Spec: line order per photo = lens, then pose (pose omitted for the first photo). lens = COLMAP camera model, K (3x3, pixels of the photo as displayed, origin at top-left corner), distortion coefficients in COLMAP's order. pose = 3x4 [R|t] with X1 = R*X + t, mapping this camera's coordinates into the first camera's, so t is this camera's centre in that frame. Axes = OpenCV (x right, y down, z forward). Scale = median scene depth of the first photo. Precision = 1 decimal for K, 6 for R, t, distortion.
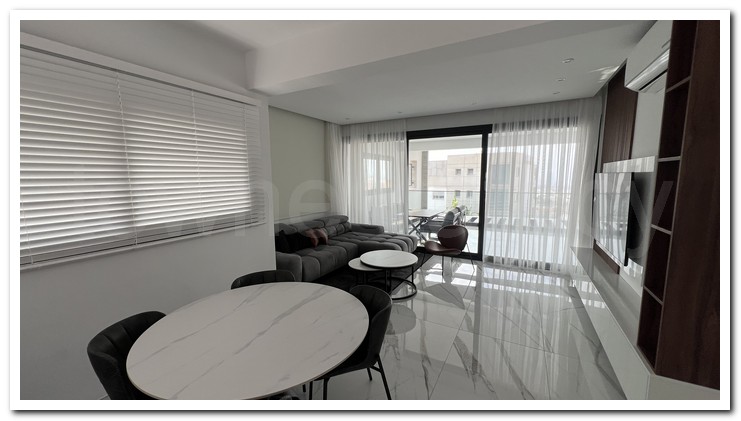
lens RADIAL K [[282.5, 0, 370.5], [0, 282.5, 210.5], [0, 0, 1]] dist [-0.000310, 0.000038]
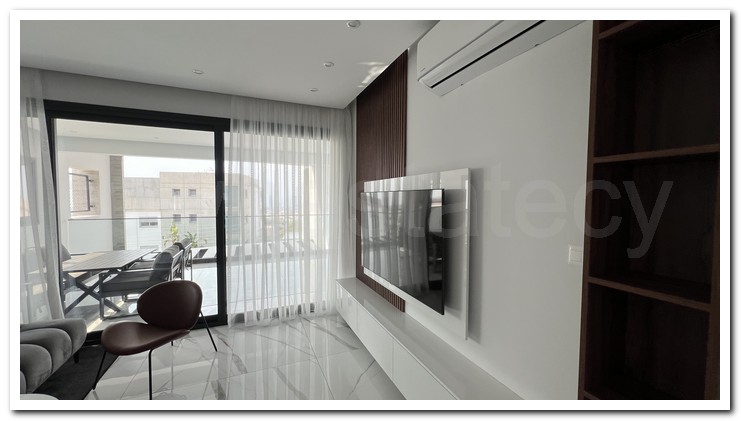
lens RADIAL K [[282.5, 0, 370.5], [0, 282.5, 210.5], [0, 0, 1]] dist [-0.000310, 0.000038]
pose [[0.621657, -0.025484, 0.782875, 0.102882], [0.086843, 0.995551, -0.036553, -0.032028], [-0.778460, 0.090710, 0.621105, 0.328328]]
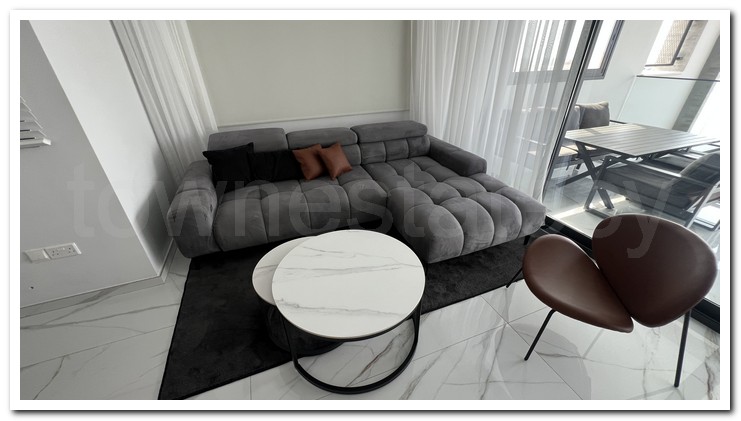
lens RADIAL K [[287.5, 0, 370.5], [0, 287.5, 210.5], [0, 0, 1]] dist [0.001295, 0.000180]
pose [[0.773159, 0.315241, -0.550317, 0.217476], [-0.078479, 0.908603, 0.410222, -0.057622], [0.629338, -0.273978, 0.727234, 0.583559]]
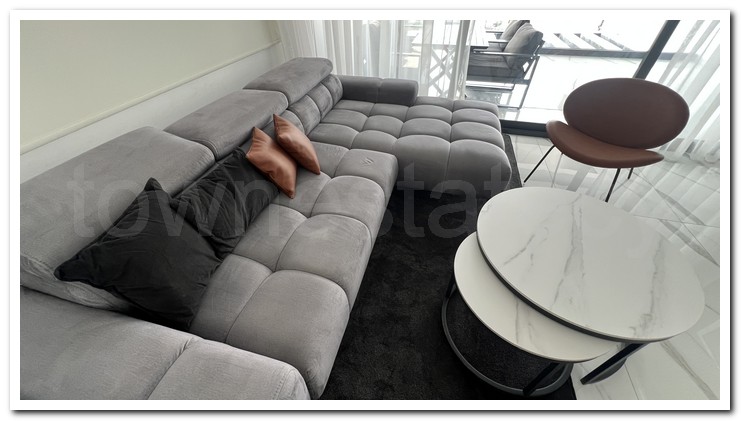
lens RADIAL K [[282.5, 0, 370.5], [0, 282.5, 210.5], [0, 0, 1]] dist [-0.000310, 0.000038]
pose [[0.971693, -0.154164, 0.179016, -0.153247], [0.025379, 0.821476, 0.569677, -0.036893], [-0.234882, -0.549008, 0.802135, 0.637871]]
